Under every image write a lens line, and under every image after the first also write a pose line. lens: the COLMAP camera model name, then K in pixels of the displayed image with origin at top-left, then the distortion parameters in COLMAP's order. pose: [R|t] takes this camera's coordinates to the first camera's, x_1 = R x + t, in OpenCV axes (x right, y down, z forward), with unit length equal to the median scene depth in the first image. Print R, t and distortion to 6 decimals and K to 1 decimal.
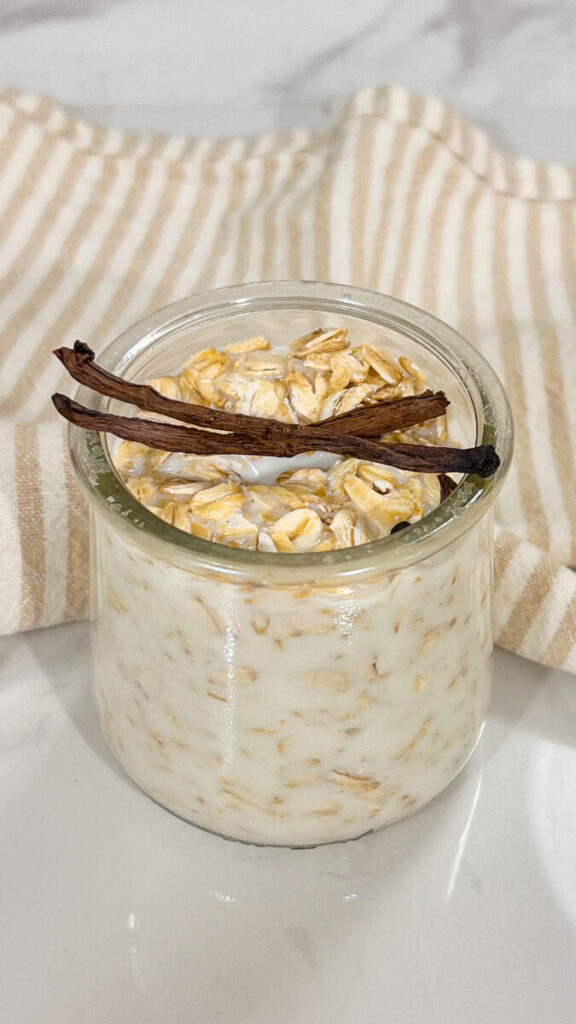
lens RADIAL K [[1680.5, 0, 281.9], [0, 1680.5, 541.2], [0, 0, 1]] dist [0.334657, -1.269151]
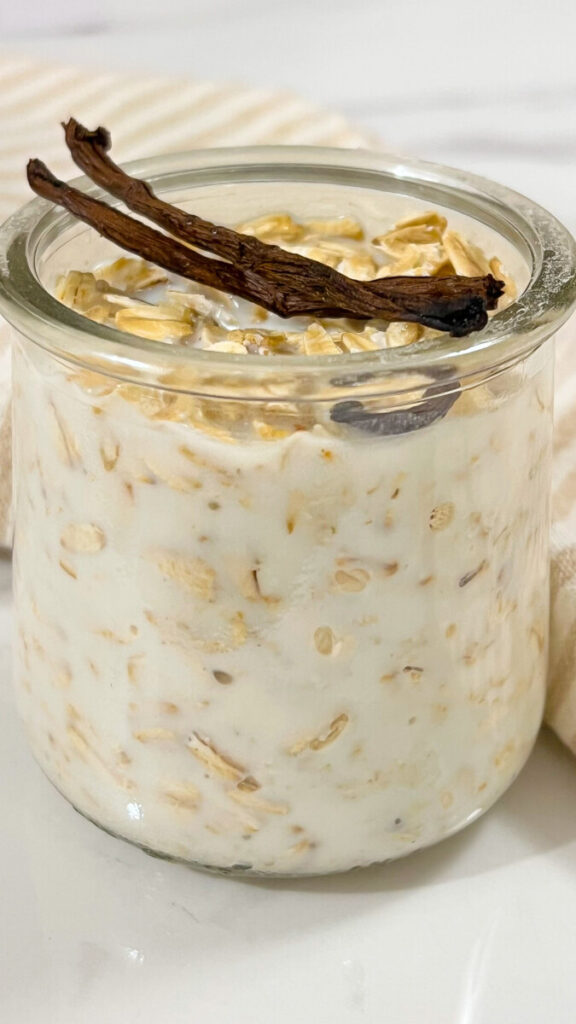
lens RADIAL K [[1613.1, 0, 289.4], [0, 1613.1, 545.7], [0, 0, 1]] dist [0.447210, -2.021599]
pose [[0.877650, 0.264809, -0.399509, 0.327363], [-0.352872, 0.921066, -0.164679, 0.164631], [0.324365, 0.285506, 0.901817, 0.372173]]
